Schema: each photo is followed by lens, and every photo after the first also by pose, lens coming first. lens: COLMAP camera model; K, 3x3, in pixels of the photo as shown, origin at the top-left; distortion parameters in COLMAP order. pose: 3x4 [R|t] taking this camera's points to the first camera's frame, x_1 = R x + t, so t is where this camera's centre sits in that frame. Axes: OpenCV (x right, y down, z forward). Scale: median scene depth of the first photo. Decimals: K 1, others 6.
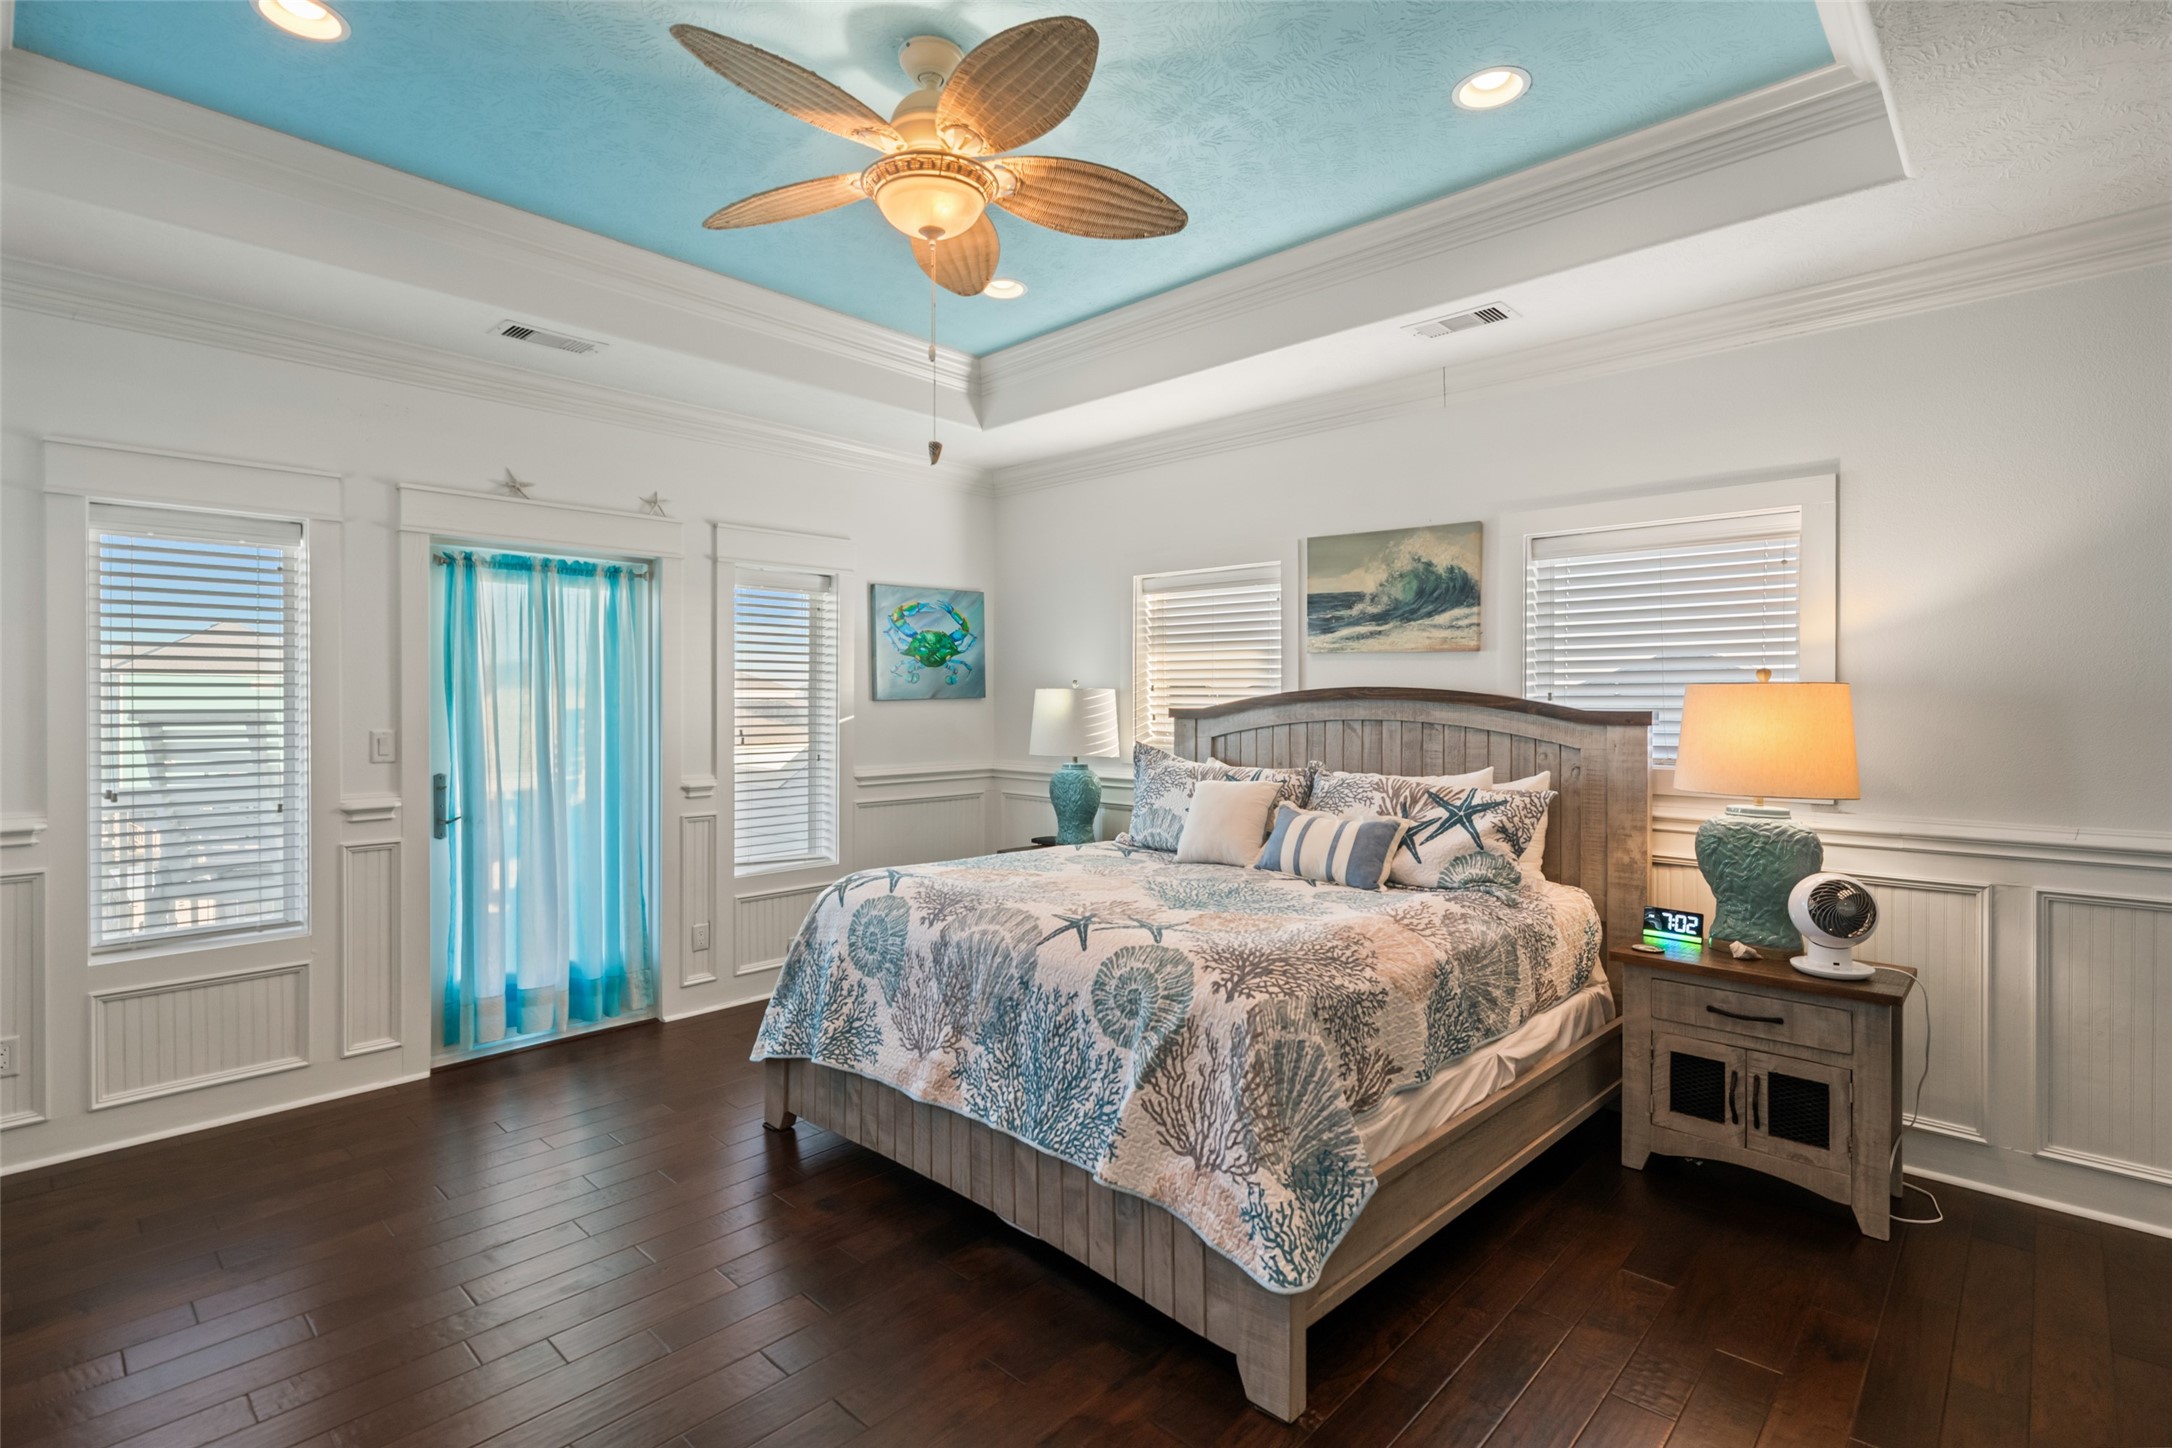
lens RADIAL K [[1024.5, 0, 1081.3], [0, 1024.5, 702.9], [0, 0, 1]] dist [-0.001531, 0.000367]
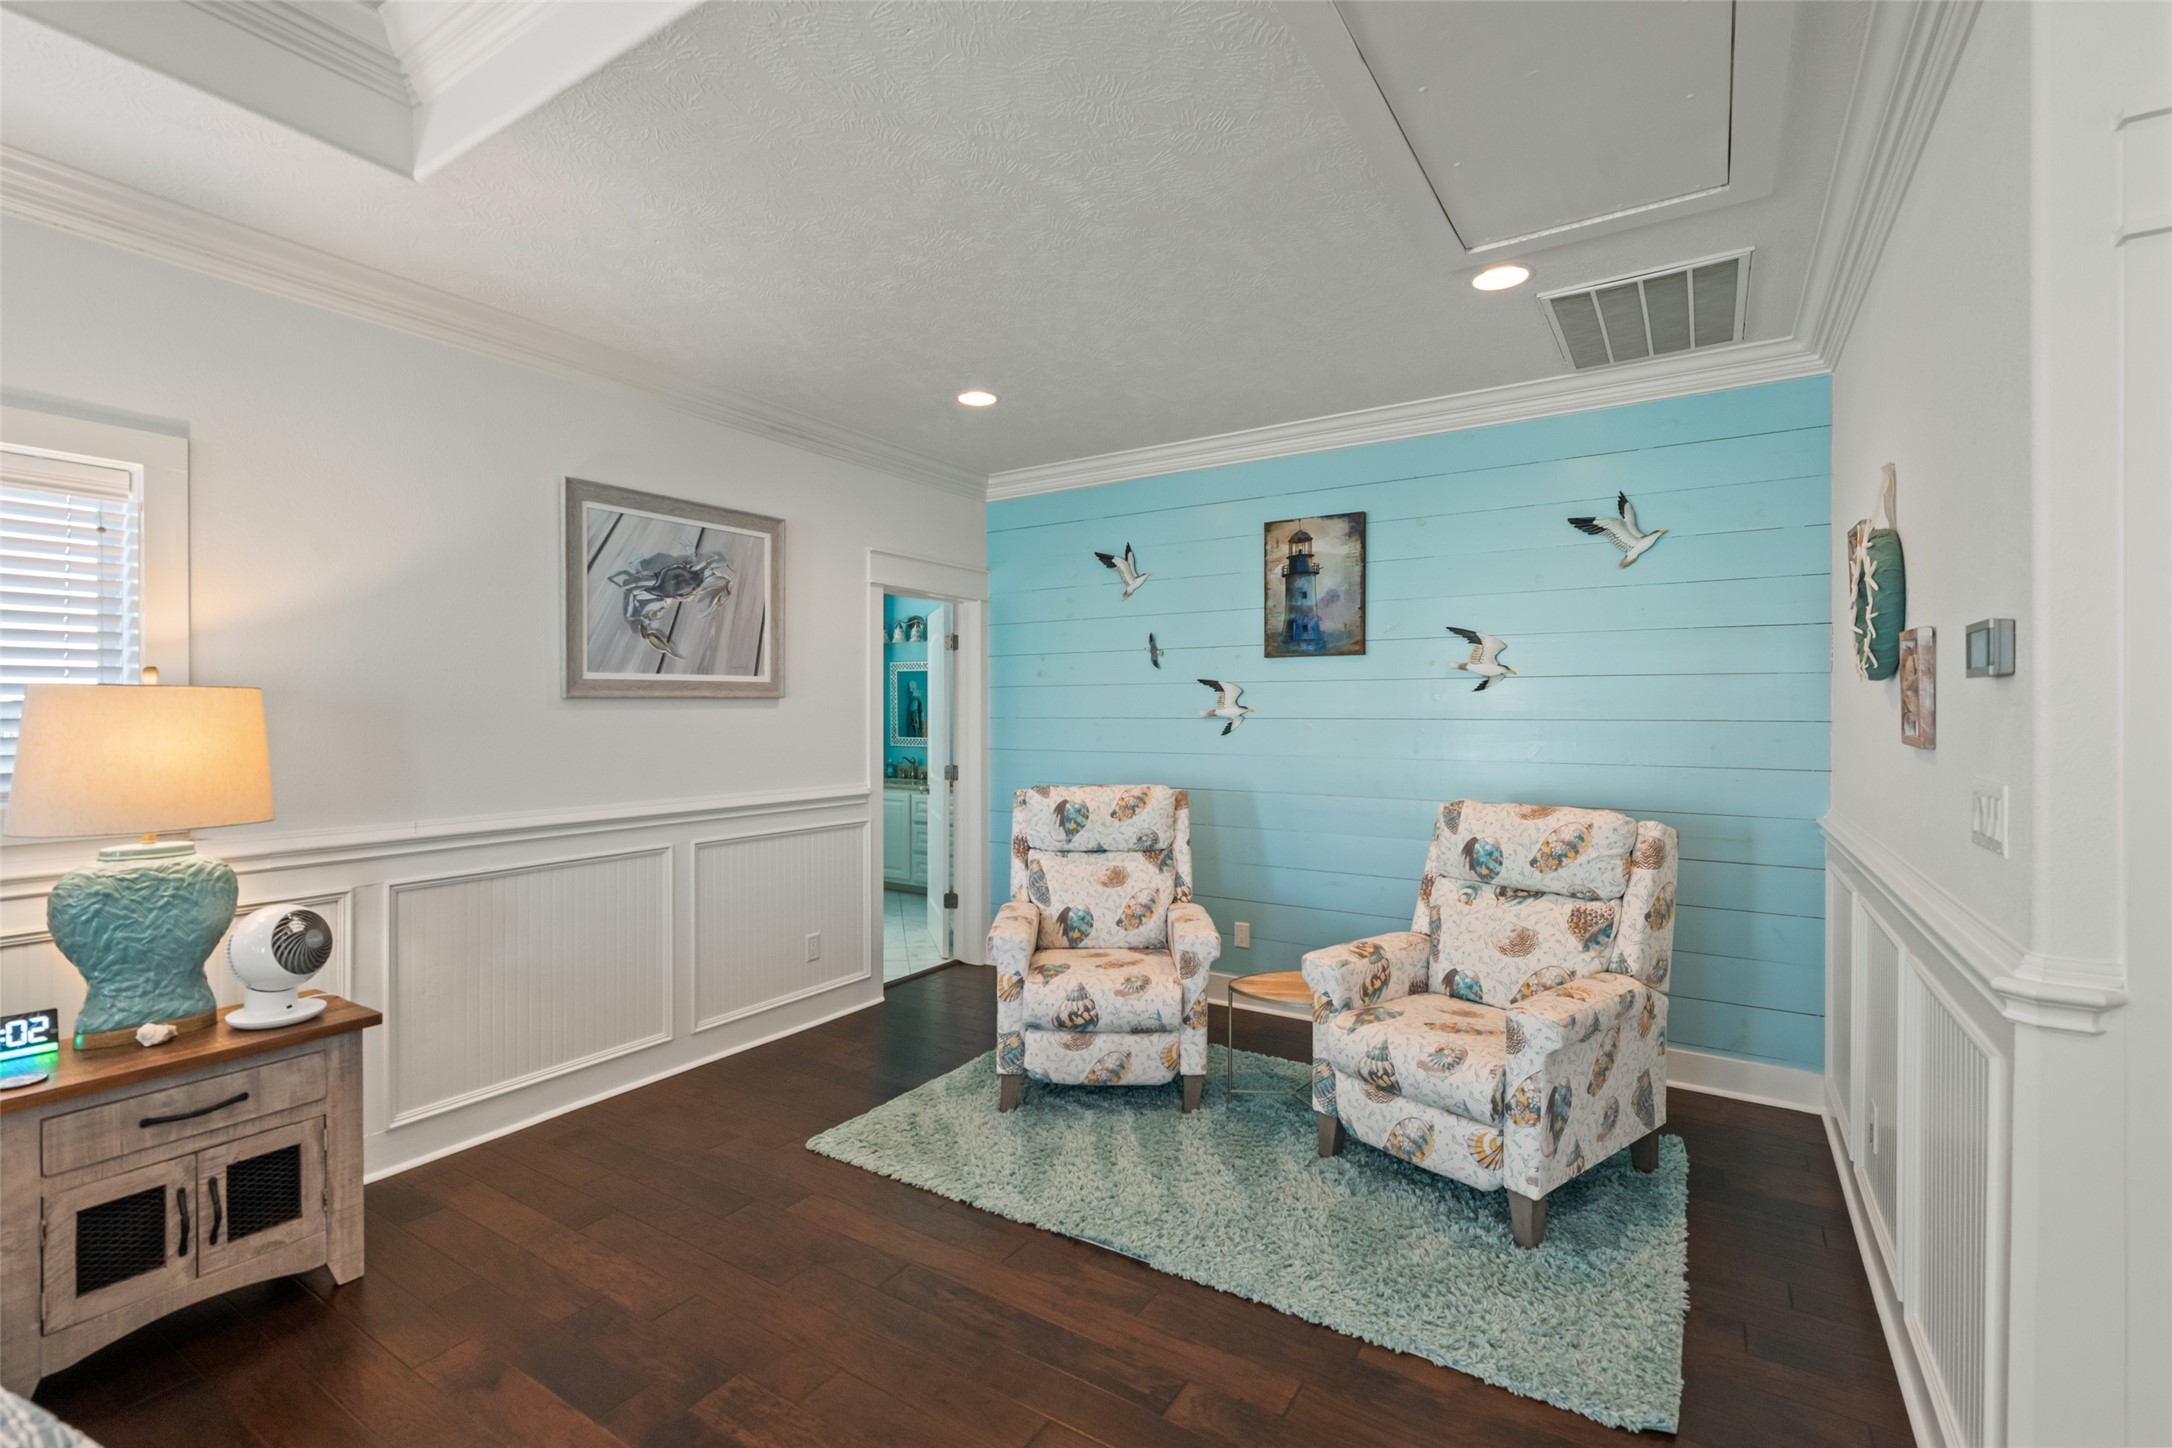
lens RADIAL K [[961.2, 0, 1085.1], [0, 961.2, 715.4], [0, 0, 1]] dist [-0.003974, -0.000304]
pose [[-0.187754, -0.005499, 0.982201, -0.177463], [0.000396, 0.999984, 0.005674, -0.000429], [-0.982216, 0.001455, -0.187749, 0.422976]]
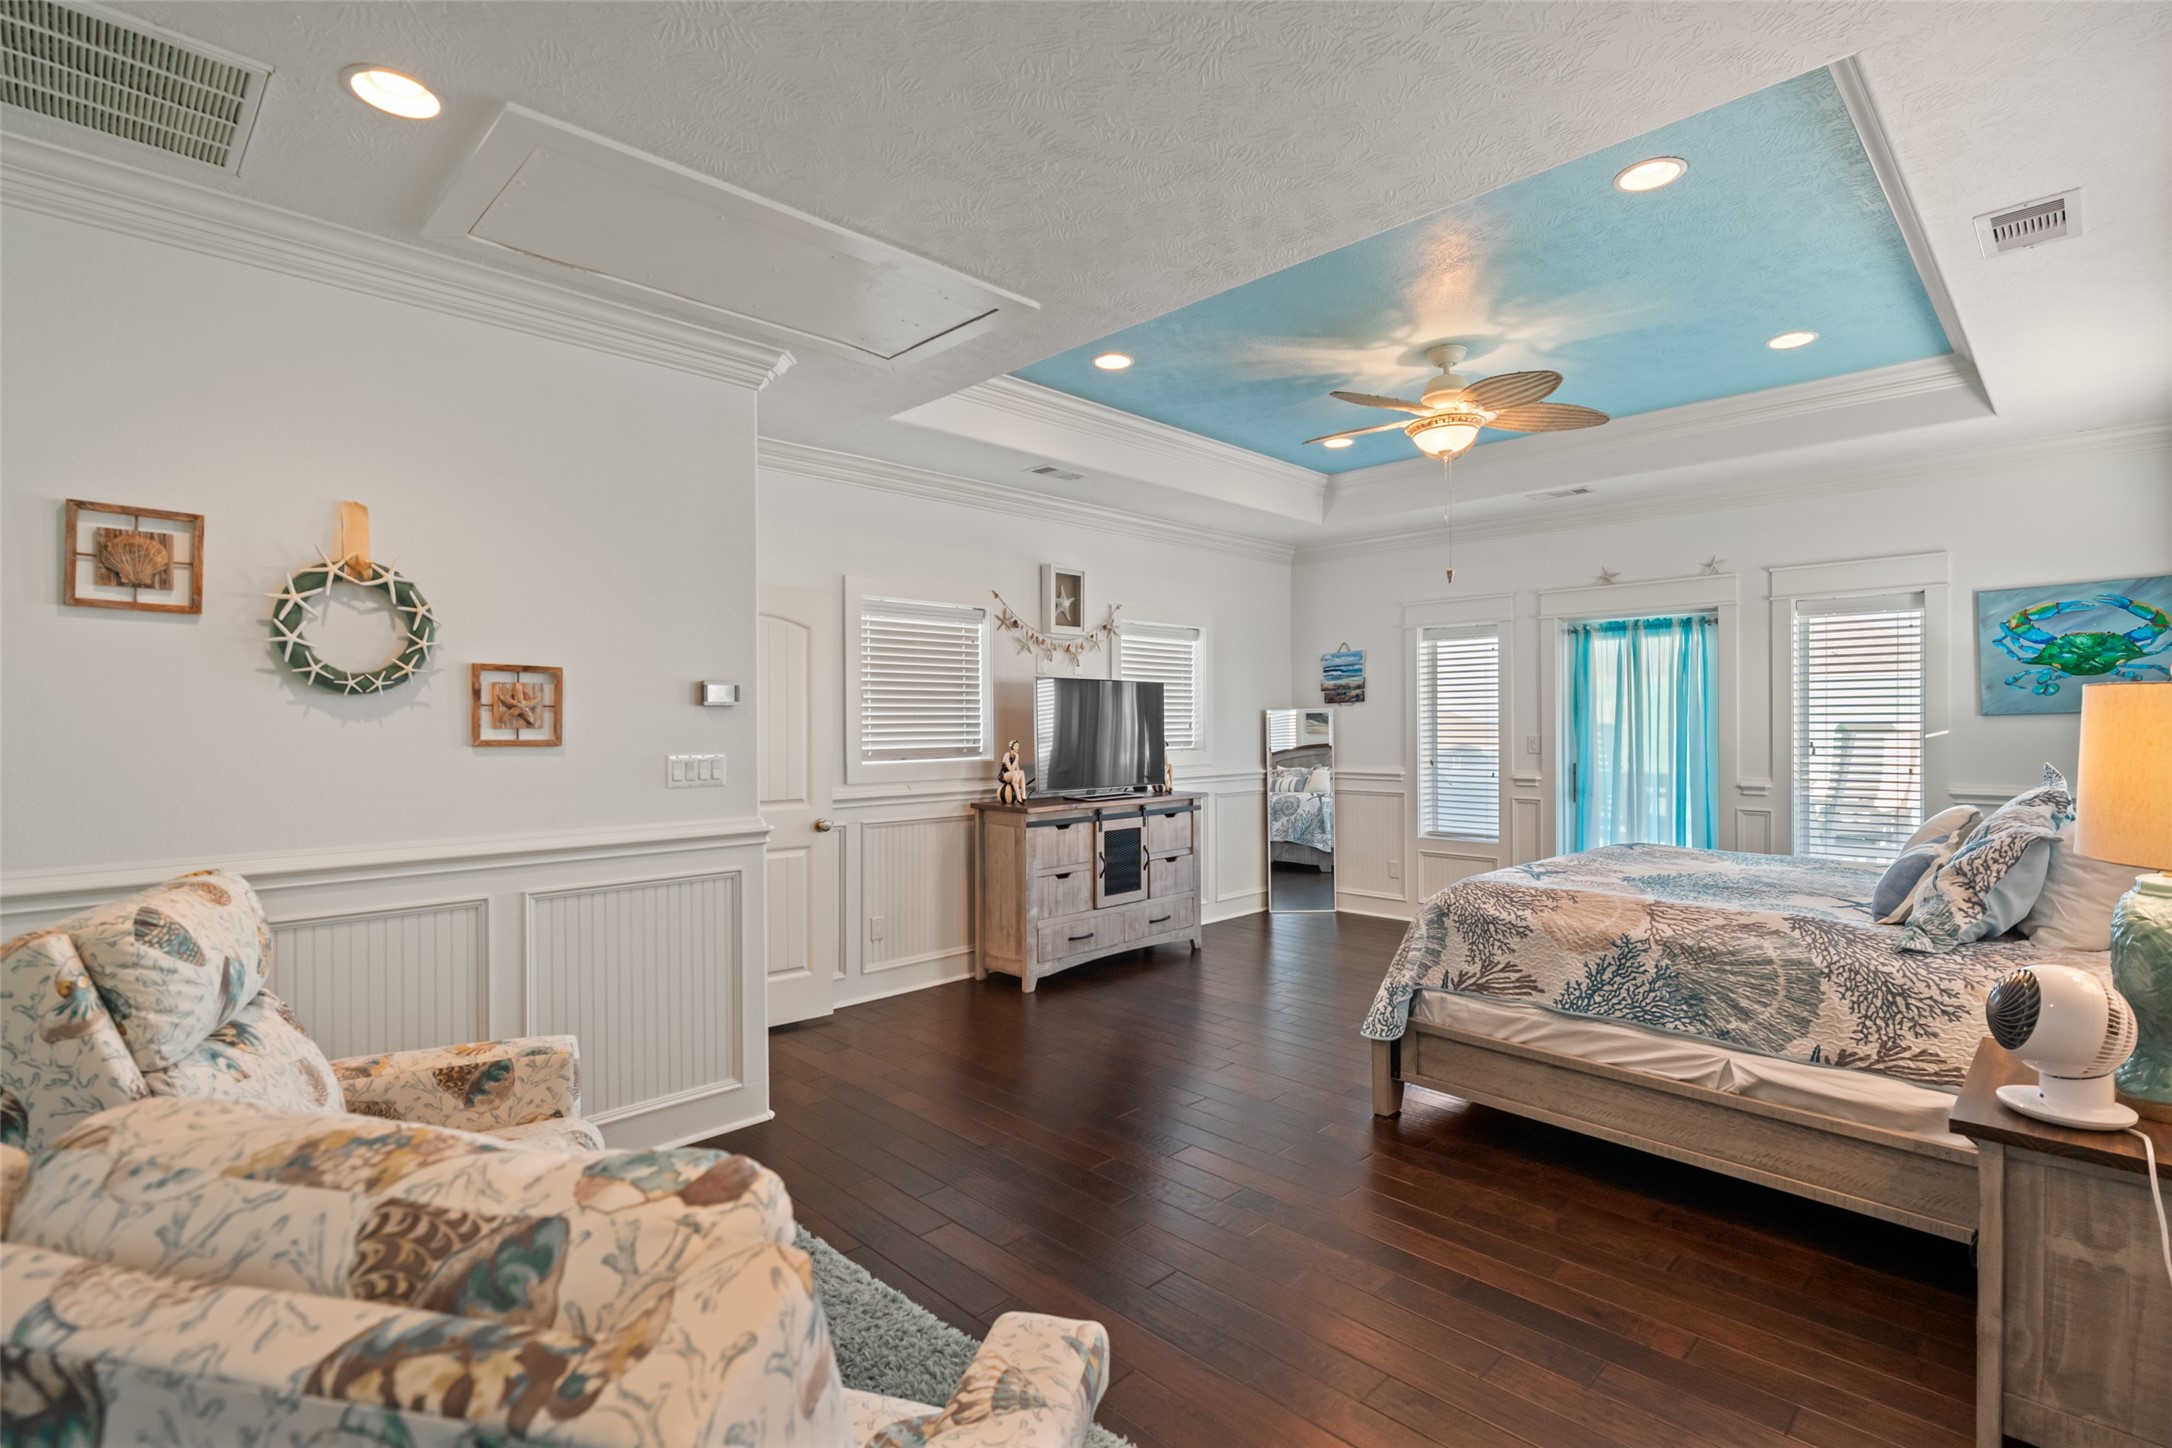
lens RADIAL K [[1024.5, 0, 1083.7], [0, 1024.5, 722.0], [0, 0, 1]] dist [-0.001531, 0.000367]
pose [[-0.033563, -0.000342, -0.999437, 1.261480], [0.002197, 0.999998, -0.000416, 0.004027], [0.999434, -0.002209, -0.033563, 0.338056]]
